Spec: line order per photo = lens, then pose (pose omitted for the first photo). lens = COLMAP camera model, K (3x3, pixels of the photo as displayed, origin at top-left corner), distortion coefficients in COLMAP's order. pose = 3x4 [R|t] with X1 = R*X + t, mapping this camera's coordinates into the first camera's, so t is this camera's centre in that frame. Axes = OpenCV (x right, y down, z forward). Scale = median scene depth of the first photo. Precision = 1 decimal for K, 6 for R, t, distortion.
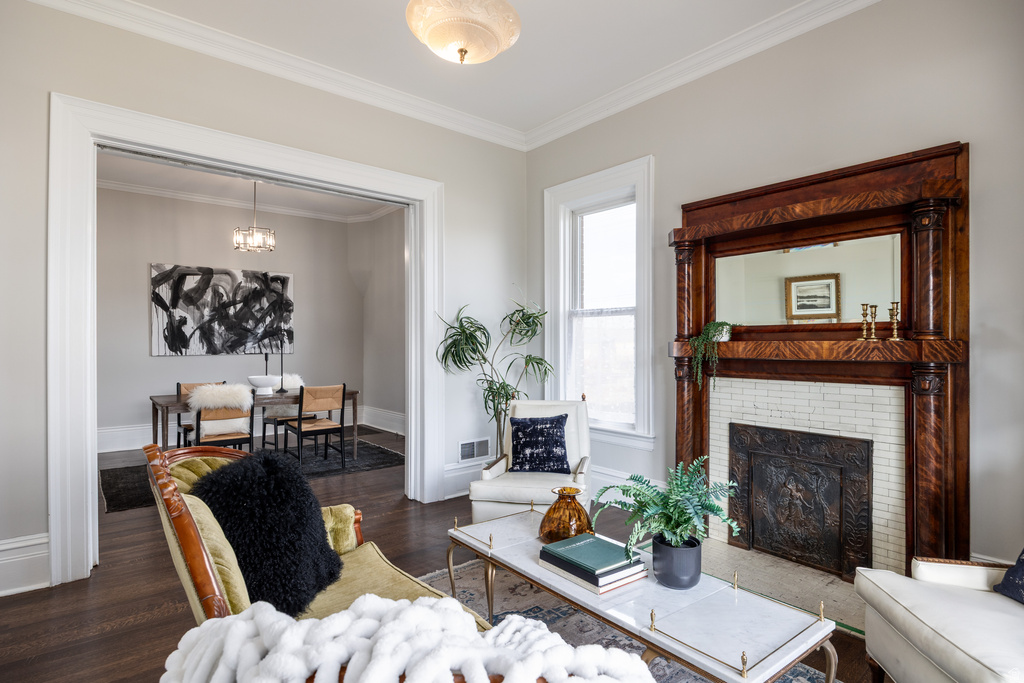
lens RADIAL K [[537.1, 0, 512.0], [0, 537.1, 341.5], [0, 0, 1]] dist [-0.000110, 0.000011]
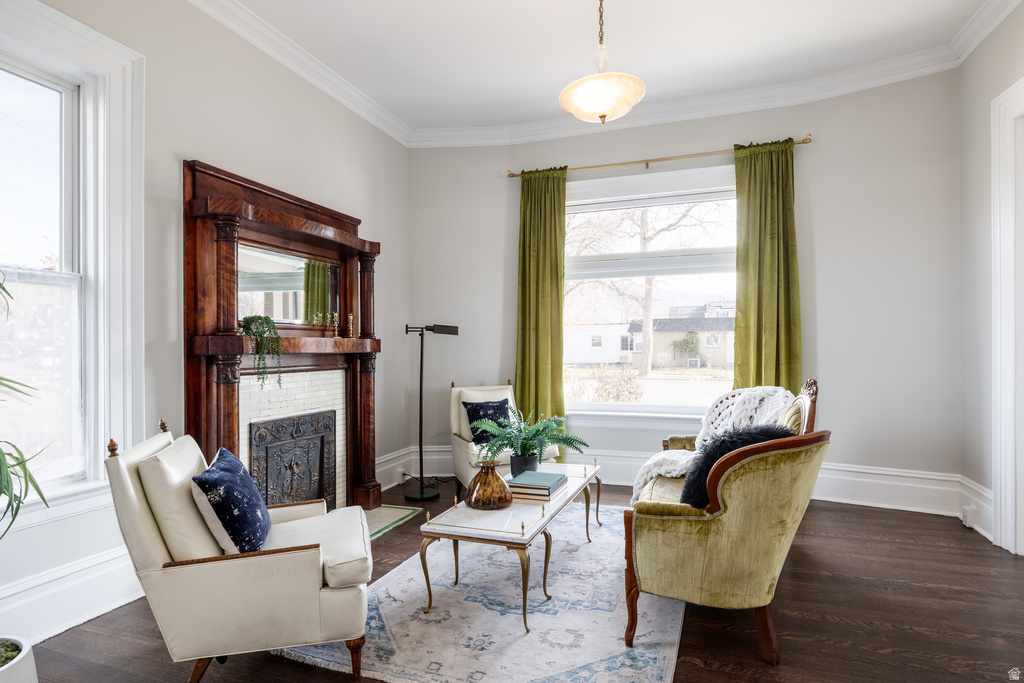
lens RADIAL K [[569.2, 0, 496.1], [0, 569.2, 337.5], [0, 0, 1]] dist [-0.000586, -0.000311]
pose [[-0.507937, 0.010995, 0.861324, -0.778174], [-0.004138, 0.999876, -0.015205, 0.016319], [-0.861385, -0.011287, -0.507828, 1.308180]]
